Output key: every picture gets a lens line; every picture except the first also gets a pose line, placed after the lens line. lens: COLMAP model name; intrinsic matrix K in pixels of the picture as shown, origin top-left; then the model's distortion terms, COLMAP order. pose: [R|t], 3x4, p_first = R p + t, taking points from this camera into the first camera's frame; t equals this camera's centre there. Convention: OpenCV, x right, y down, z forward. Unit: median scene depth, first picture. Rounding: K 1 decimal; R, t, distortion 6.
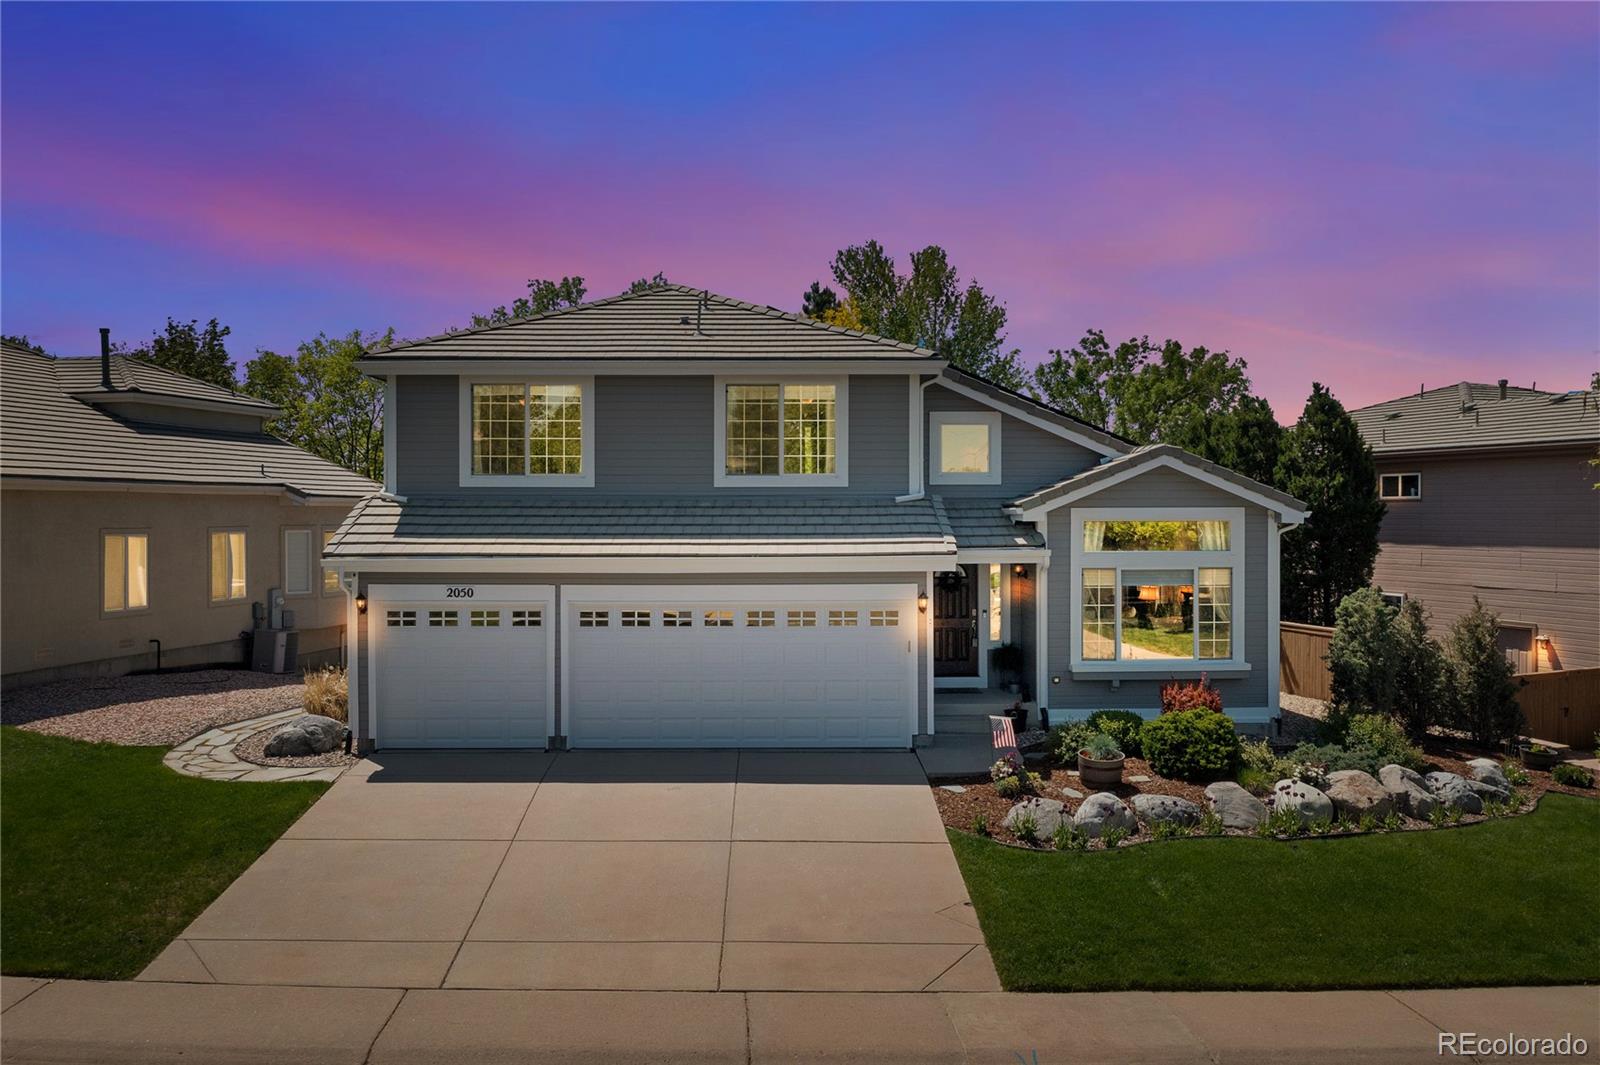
lens RADIAL K [[1282.0, 0, 805.7], [0, 1282.0, 530.7], [0, 0, 1]] dist [-0.003679, -0.007756]
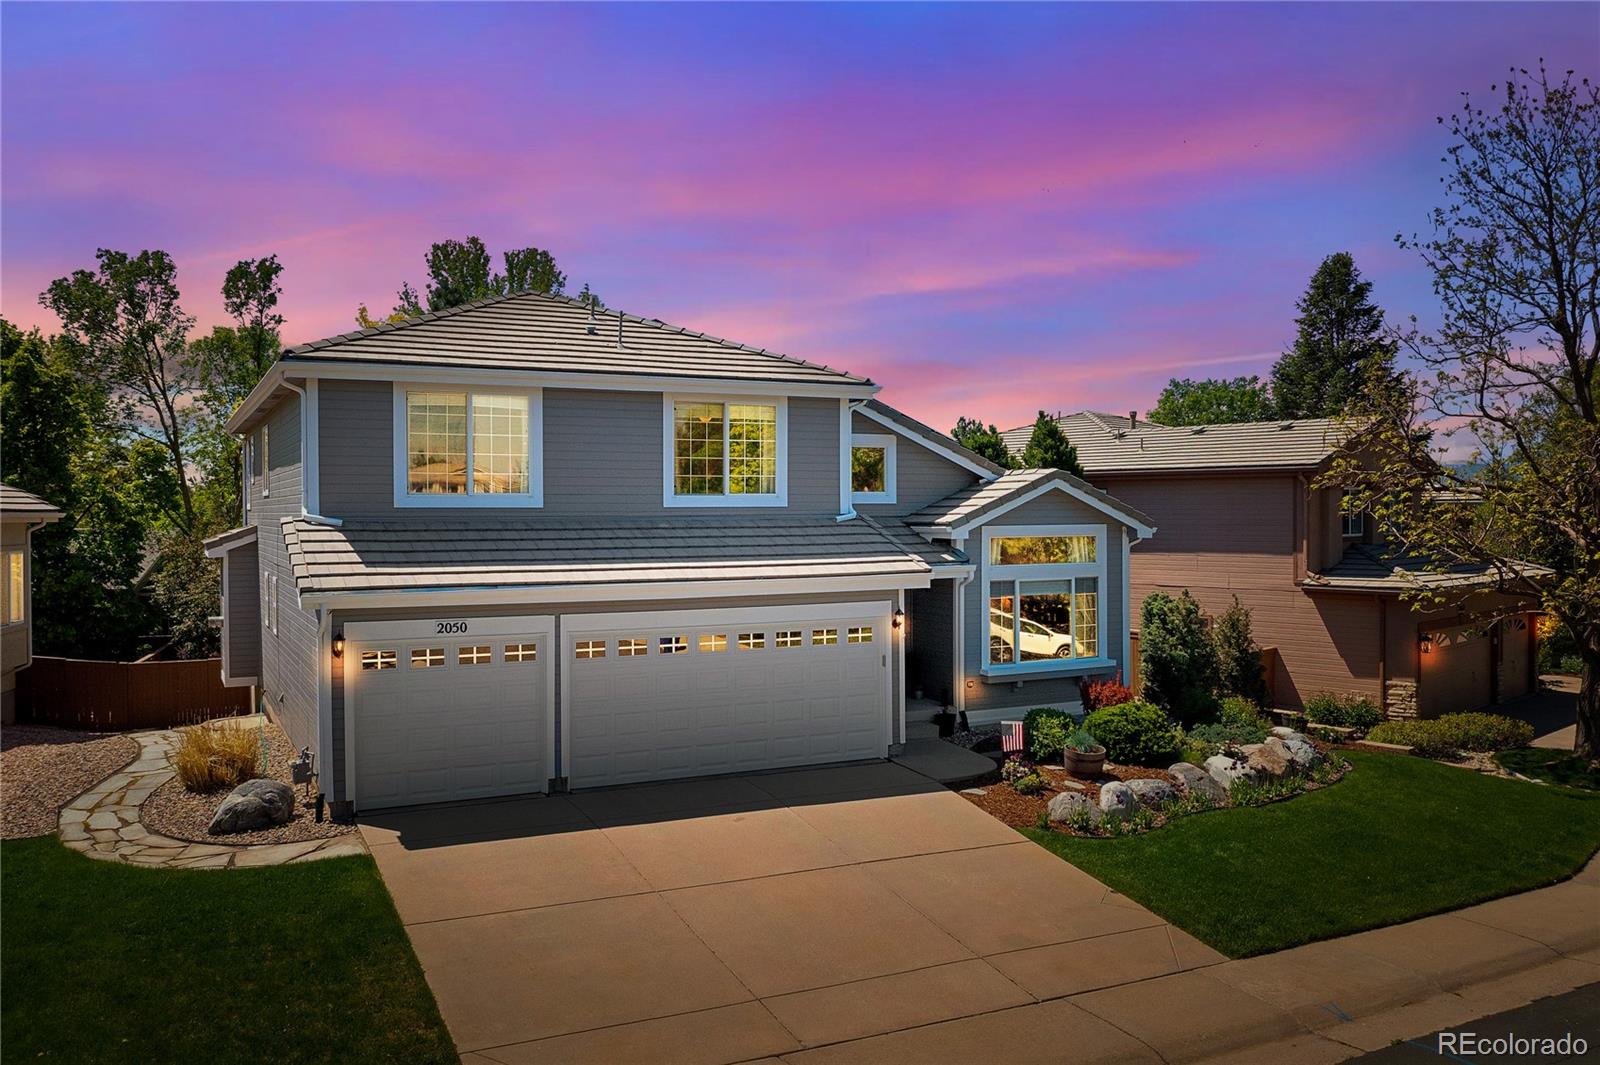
lens RADIAL K [[1282.0, 0, 806.0], [0, 1282.0, 529.5], [0, 0, 1]] dist [-0.003679, -0.007756]
pose [[0.899551, -0.008673, 0.436730, -0.433940], [0.009186, 0.999957, 0.000938, -0.018540], [-0.436720, 0.003168, 0.899592, 0.087285]]
